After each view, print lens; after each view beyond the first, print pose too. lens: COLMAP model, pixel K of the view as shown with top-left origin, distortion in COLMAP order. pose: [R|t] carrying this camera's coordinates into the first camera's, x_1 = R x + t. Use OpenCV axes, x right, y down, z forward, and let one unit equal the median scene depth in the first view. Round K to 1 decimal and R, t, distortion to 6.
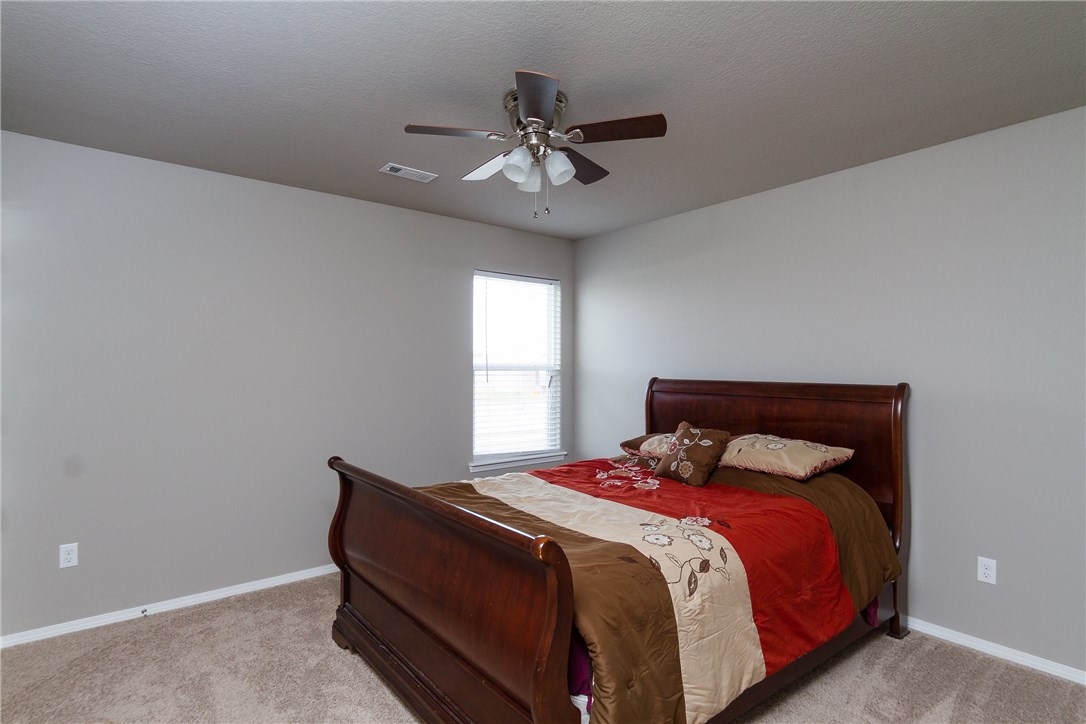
lens RADIAL K [[541.4, 0, 543.0], [0, 541.4, 362.0], [0, 0, 1]] dist [0.002826, 0.000361]
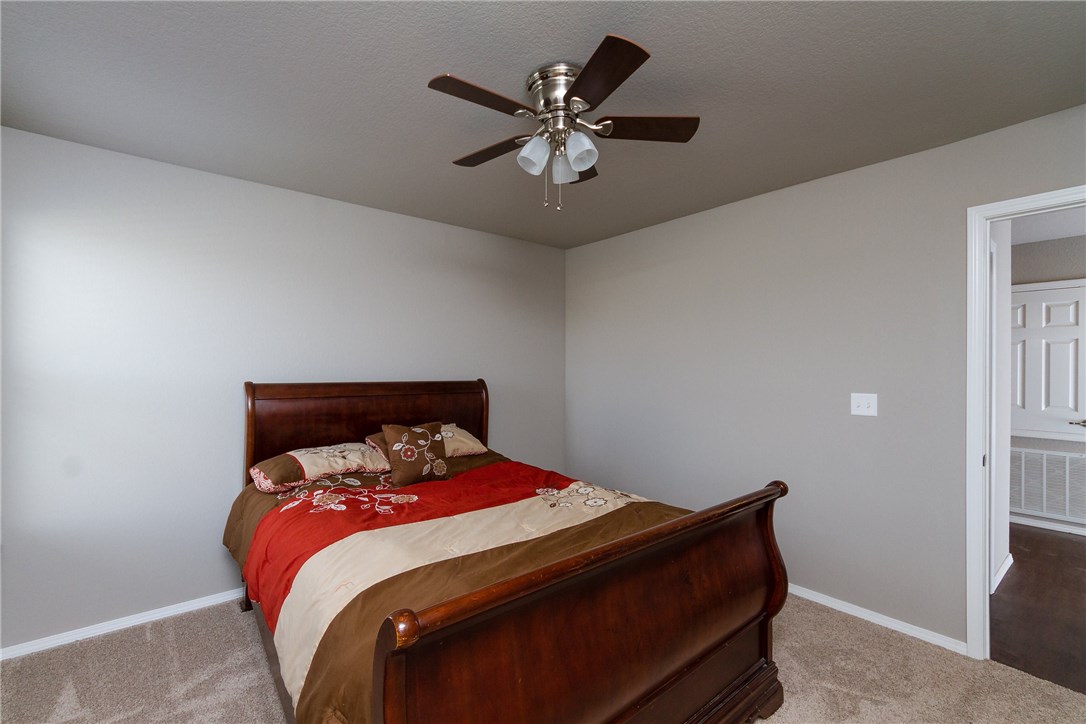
lens RADIAL K [[461.3, 0, 543.0], [0, 461.3, 362.0], [0, 0, 1]] dist [-0.001235, -0.000128]
pose [[-0.015166, 0.011256, 0.999822, -0.605213], [-0.011870, 0.999864, -0.011436, 0.002705], [-0.999815, -0.012041, -0.015031, 0.777302]]
